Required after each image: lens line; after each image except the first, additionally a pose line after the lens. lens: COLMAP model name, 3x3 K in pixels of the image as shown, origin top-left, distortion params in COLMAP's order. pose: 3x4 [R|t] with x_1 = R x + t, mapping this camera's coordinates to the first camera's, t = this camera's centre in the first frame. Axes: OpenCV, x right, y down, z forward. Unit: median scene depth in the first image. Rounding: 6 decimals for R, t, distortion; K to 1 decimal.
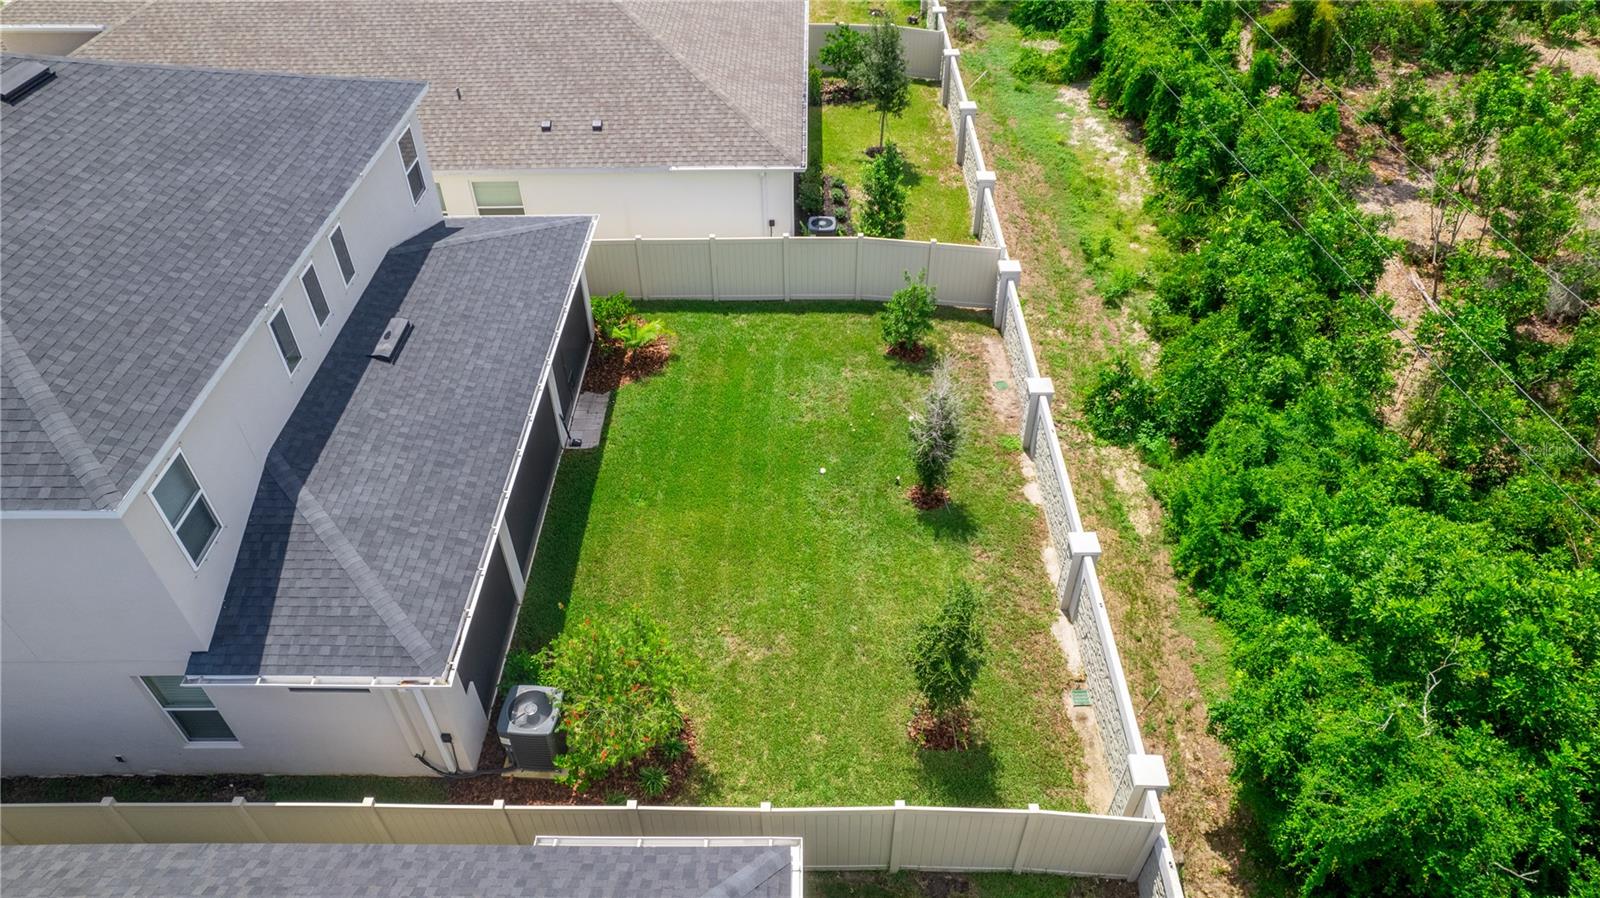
lens RADIAL K [[1024.2, 0, 805.7], [0, 1024.2, 443.4], [0, 0, 1]] dist [-0.071122, 0.055342]
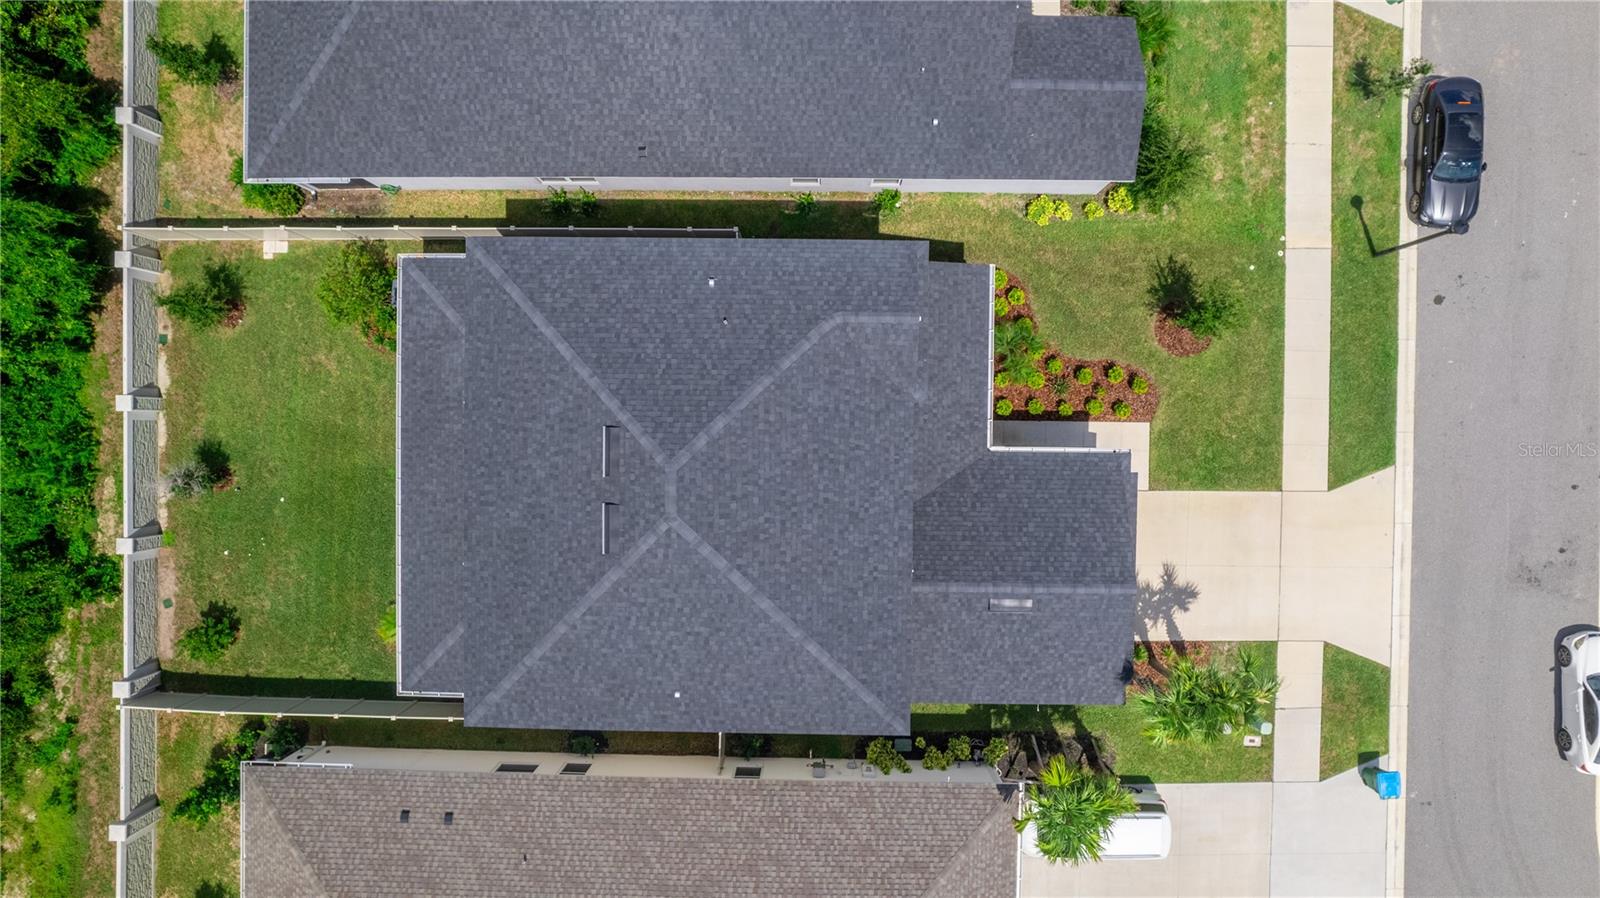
lens RADIAL K [[1024.2, 0, 805.7], [0, 1024.2, 443.4], [0, 0, 1]] dist [-0.071122, 0.055342]
pose [[-0.999669, -0.013533, 0.021877, -0.699653], [0.025288, -0.672920, 0.739283, -0.889060], [0.004716, 0.739591, 0.673040, -0.088414]]
